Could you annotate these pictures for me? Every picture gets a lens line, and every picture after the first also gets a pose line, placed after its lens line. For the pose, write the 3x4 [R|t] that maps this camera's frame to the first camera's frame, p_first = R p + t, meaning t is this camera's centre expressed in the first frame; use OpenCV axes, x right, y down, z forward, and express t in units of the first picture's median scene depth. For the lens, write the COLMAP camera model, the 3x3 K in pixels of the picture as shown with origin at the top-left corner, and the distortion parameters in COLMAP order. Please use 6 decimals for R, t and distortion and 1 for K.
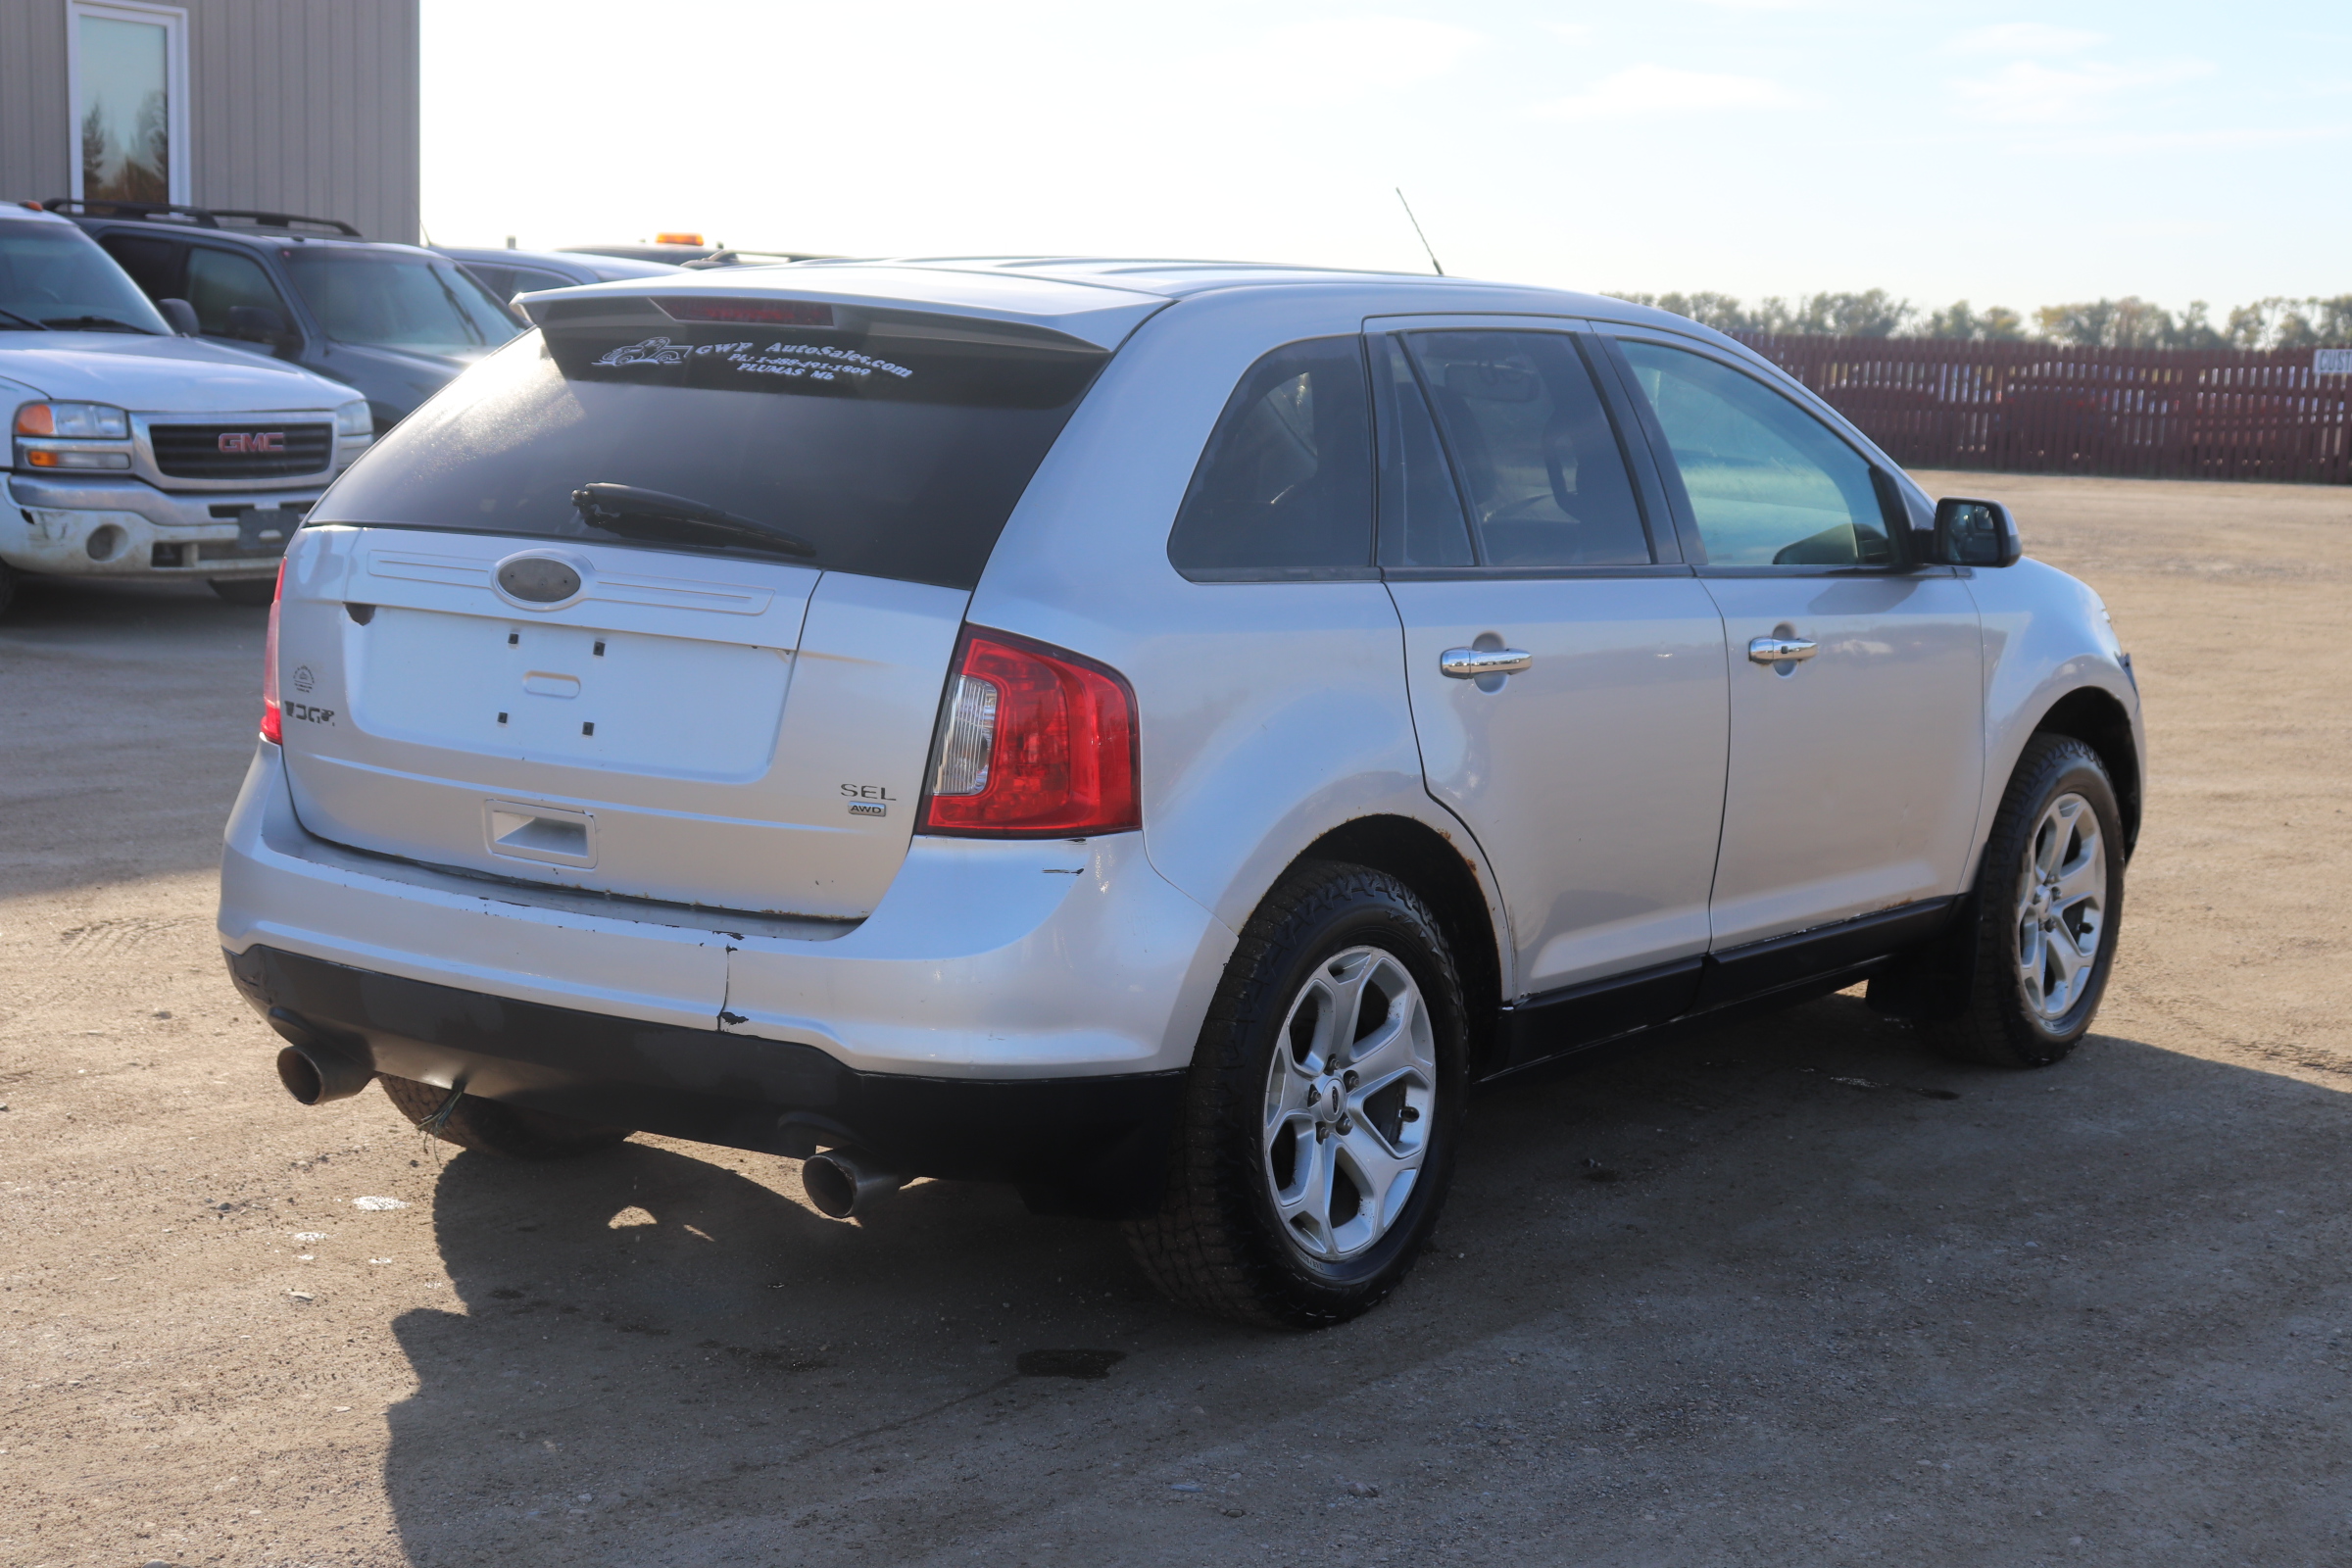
lens RADIAL K [[3701.7, 0, 1179.9], [0, 3701.7, 789.9], [0, 0, 1]] dist [0.126771, 0.000000]
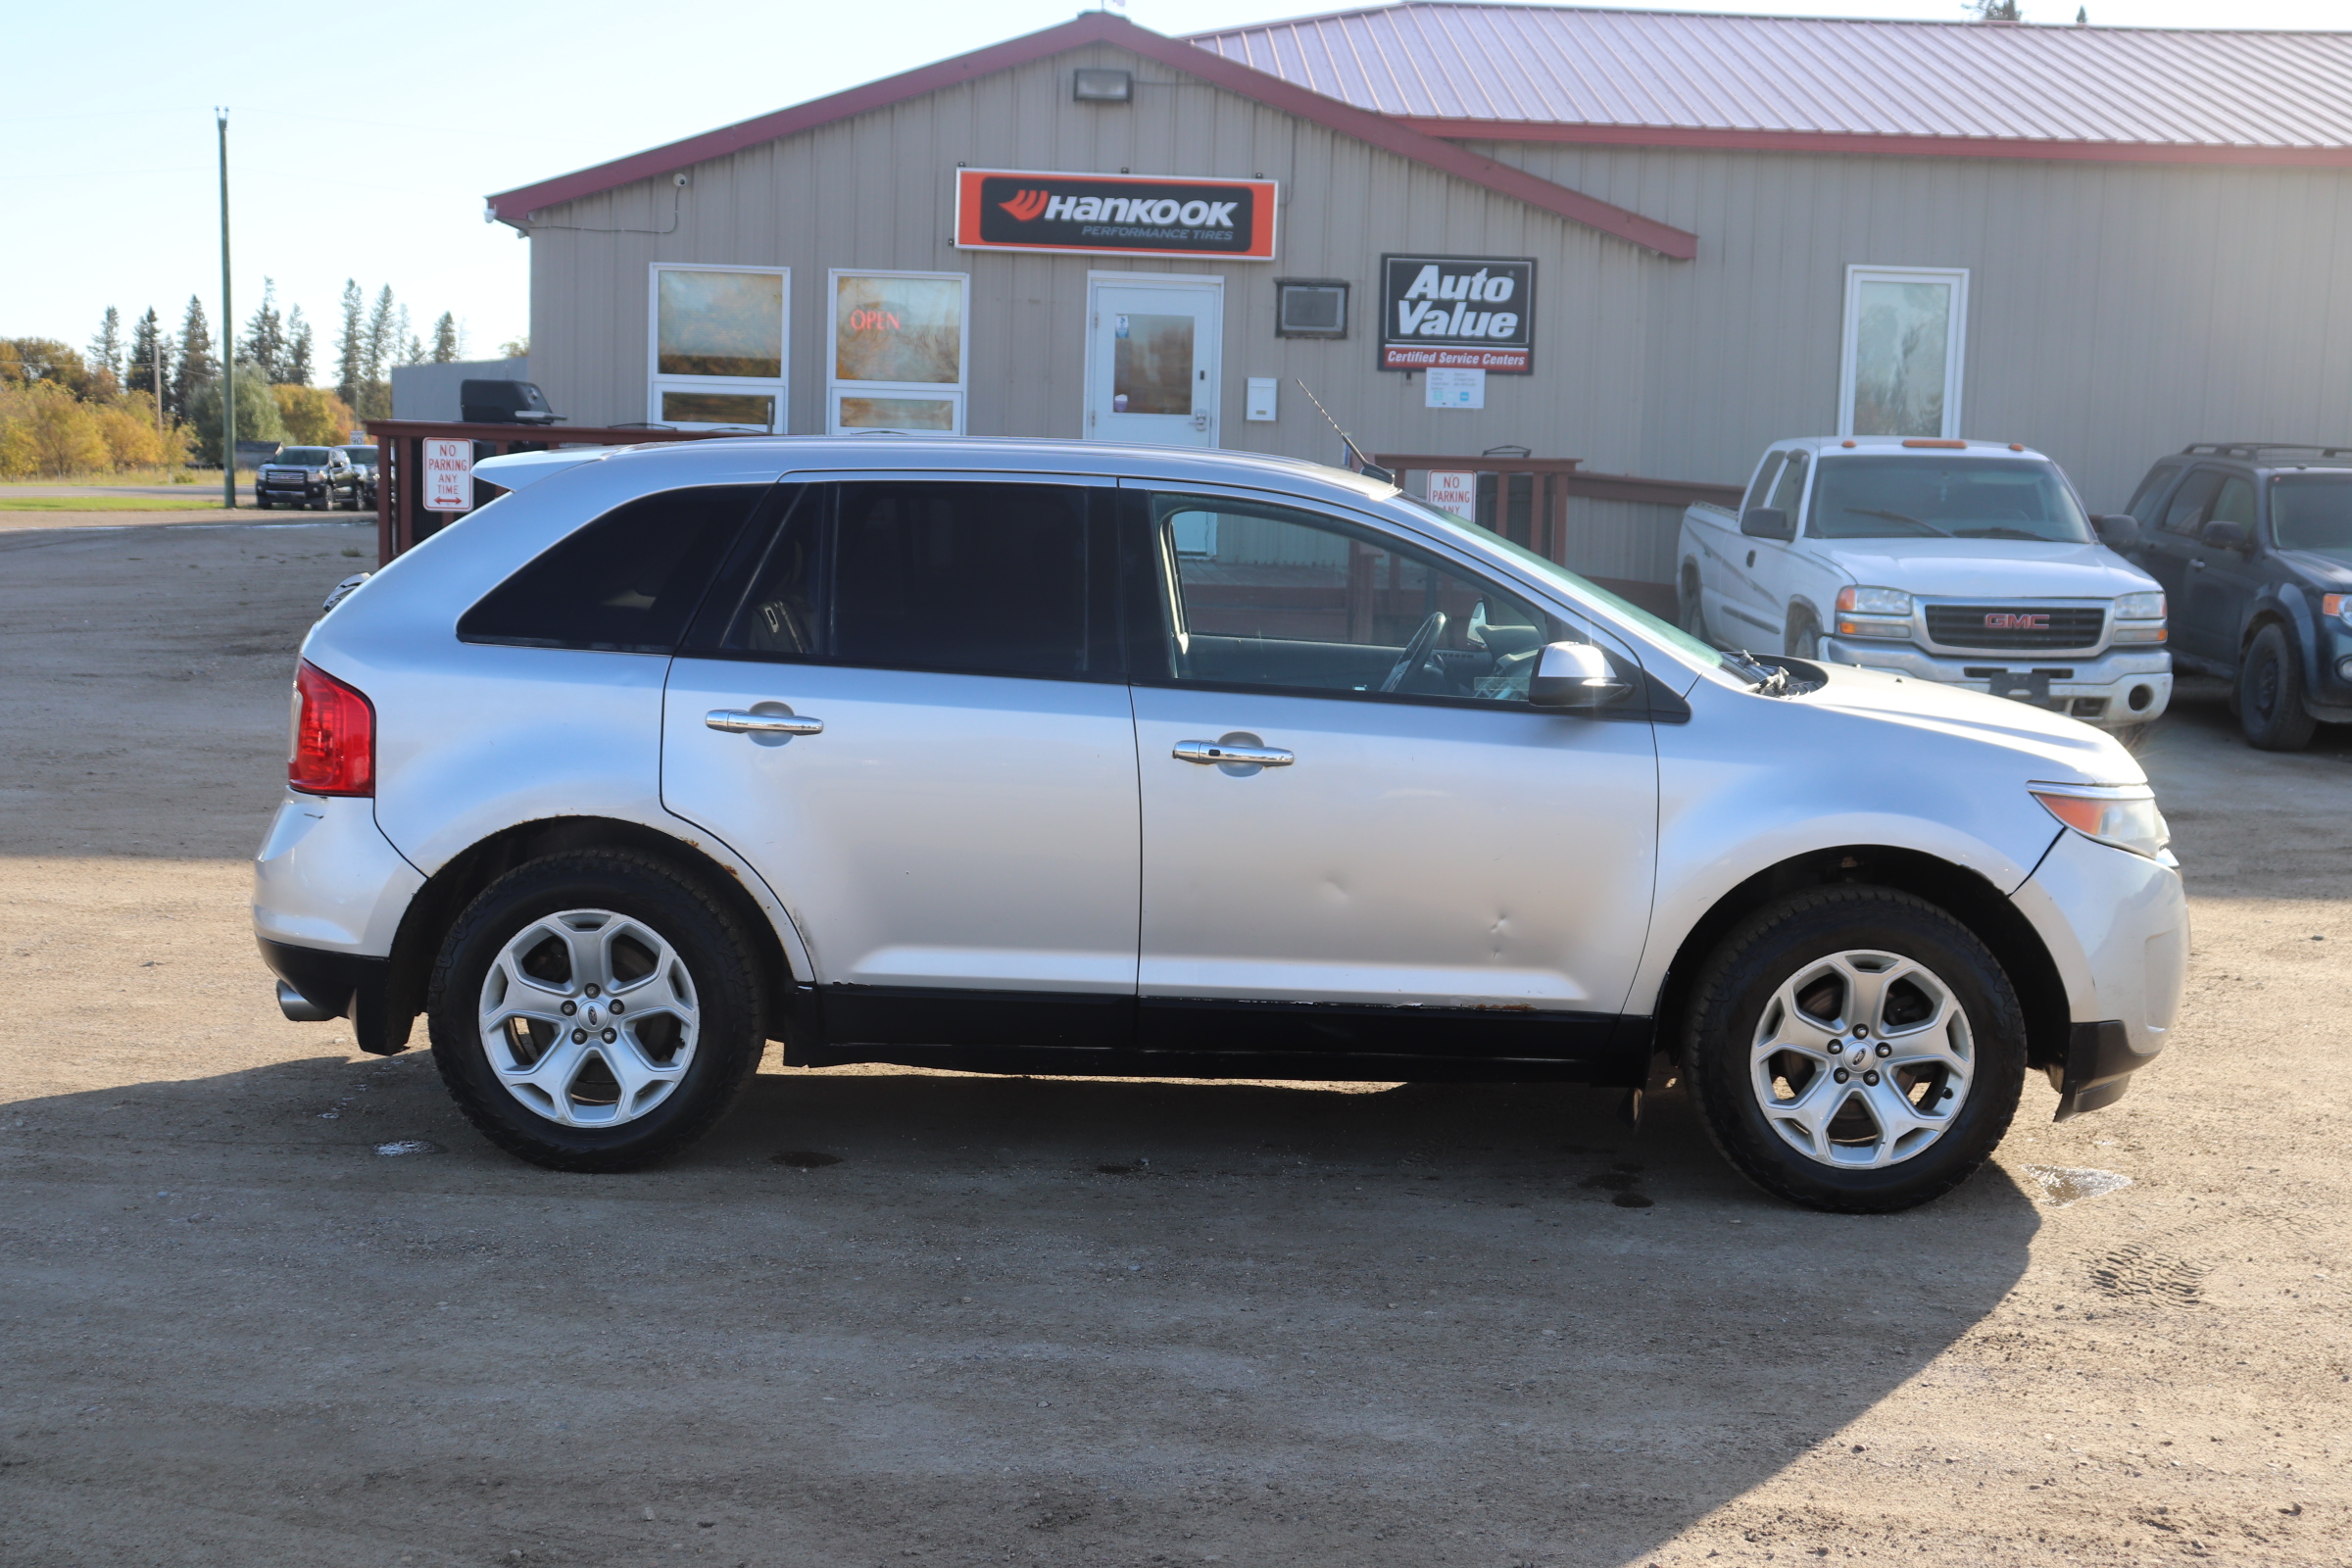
lens RADIAL K [[2857.8, 0, 1183.7], [0, 2857.8, 782.1], [0, 0, 1]] dist [0.007194, 0.000000]
pose [[0.561327, 0.073478, -0.824326, 0.632945], [-0.113205, 0.993505, 0.011471, -0.026132], [0.819815, 0.086878, 0.566000, 0.330389]]
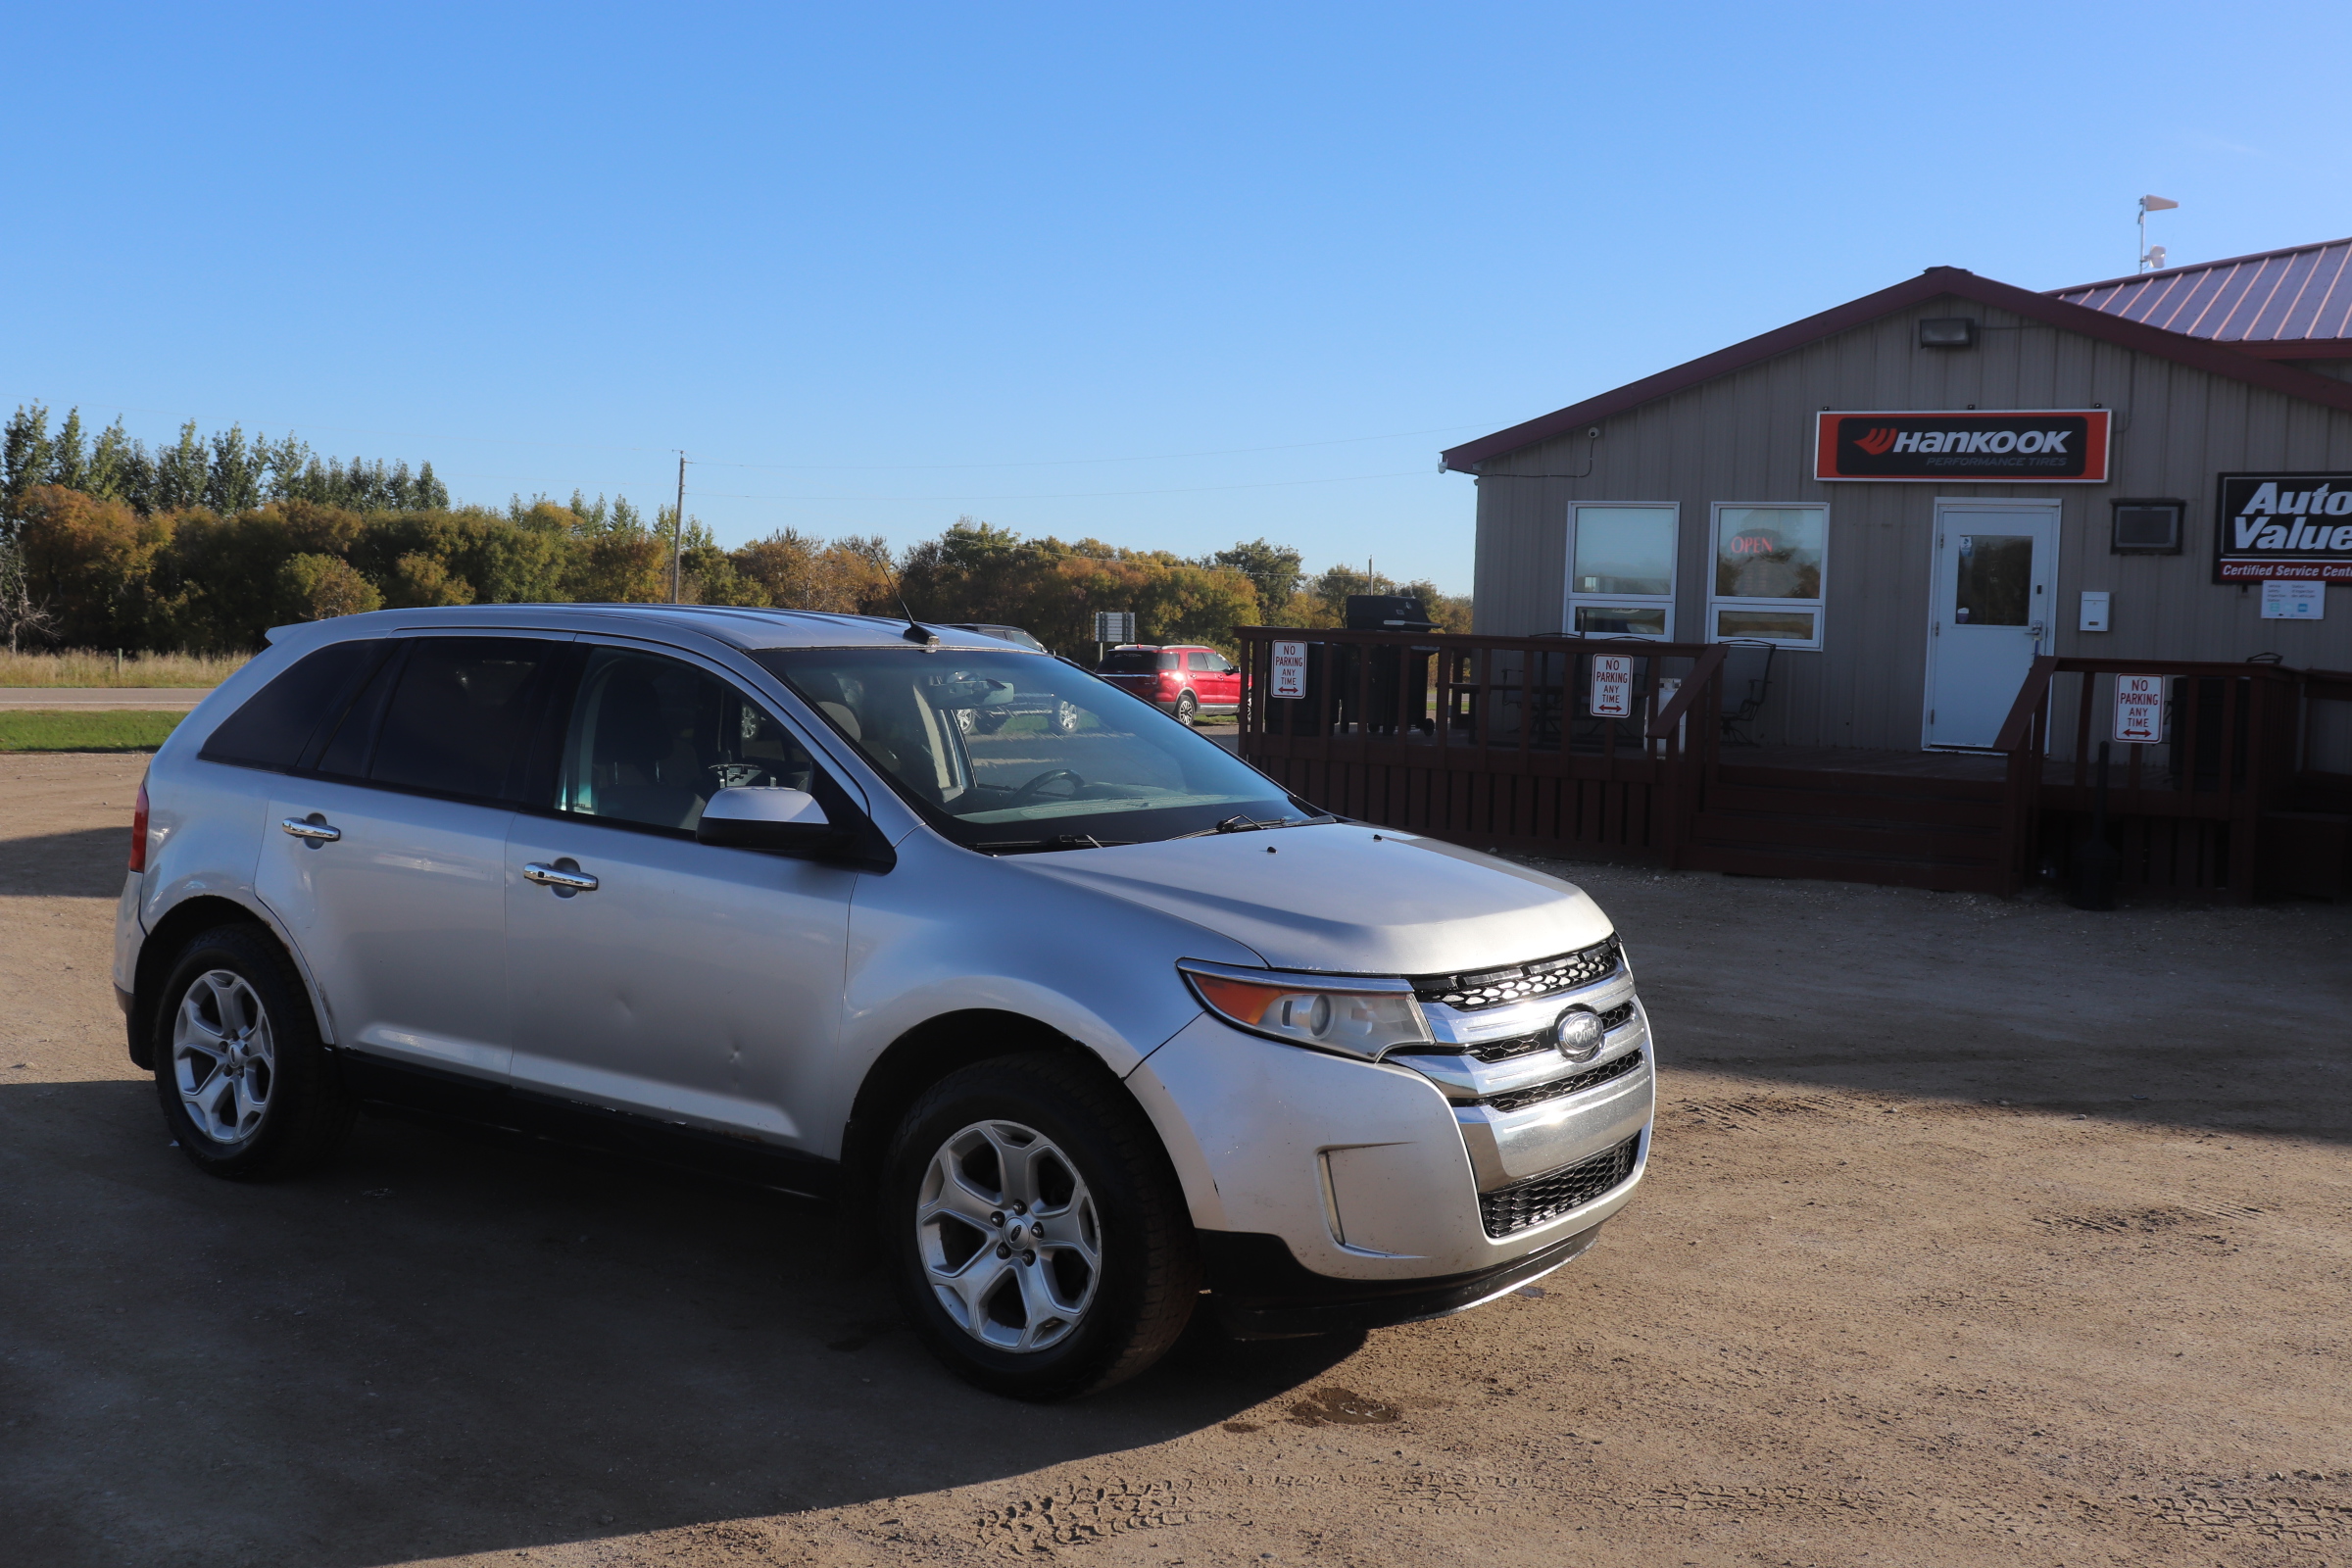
lens RADIAL K [[2269.1, 0, 1180.8], [0, 2269.1, 780.4], [0, 0, 1]] dist [-0.044089, 0.000000]
pose [[0.019232, 0.028108, -0.999420, 0.678054], [-0.159104, 0.986953, 0.024696, -0.088587], [0.987074, 0.158537, 0.023454, 0.835484]]
